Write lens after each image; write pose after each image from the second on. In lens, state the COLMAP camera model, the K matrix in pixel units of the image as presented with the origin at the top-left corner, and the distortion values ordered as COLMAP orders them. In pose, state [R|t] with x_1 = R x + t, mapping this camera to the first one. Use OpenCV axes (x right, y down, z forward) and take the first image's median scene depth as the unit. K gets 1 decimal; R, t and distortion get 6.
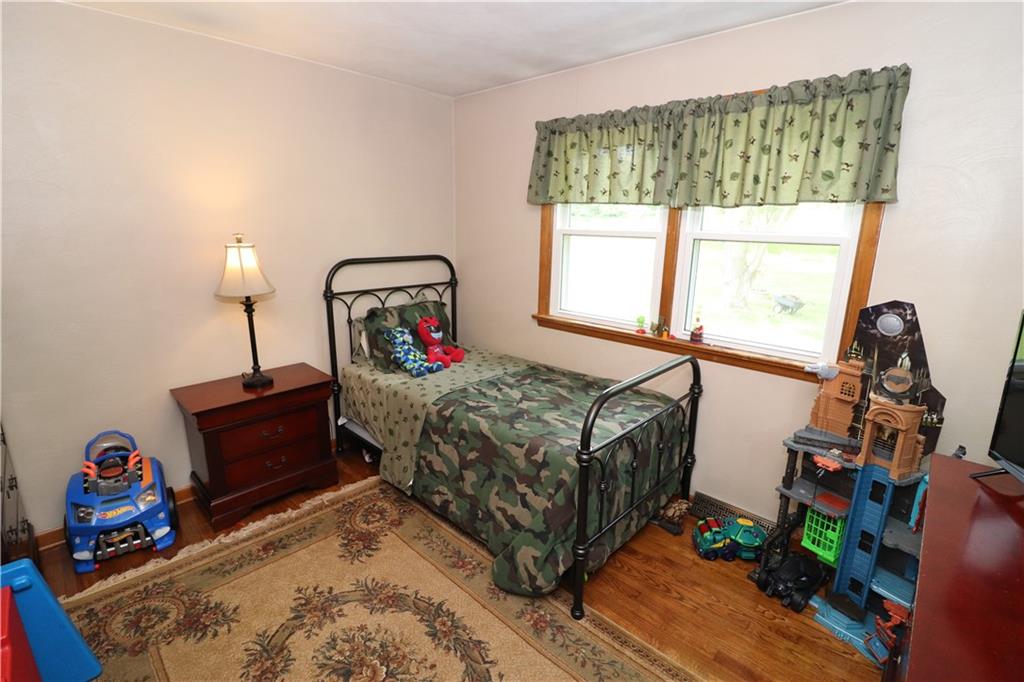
lens RADIAL K [[478.9, 0, 524.5], [0, 478.9, 340.4], [0, 0, 1]] dist [0.002650, -0.013921]
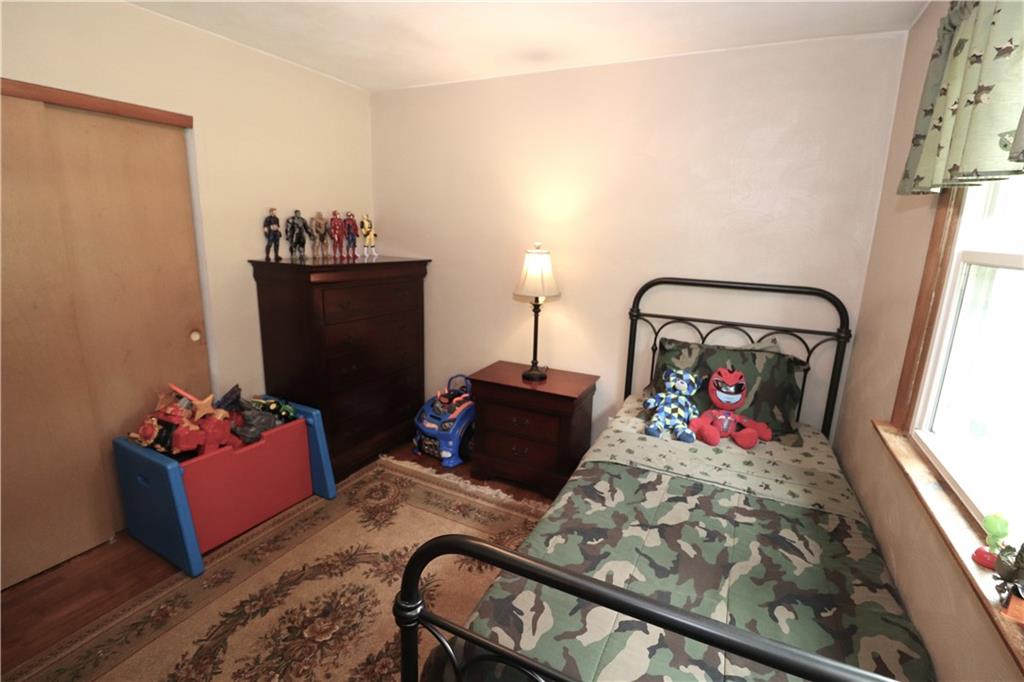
lens RADIAL K [[478.9, 0, 524.5], [0, 478.9, 340.4], [0, 0, 1]] dist [0.002650, -0.013921]
pose [[0.278249, 0.206475, -0.938054, 0.419182], [-0.257116, 0.956992, 0.134377, -0.122387], [0.925456, 0.203798, 0.319370, 0.564447]]
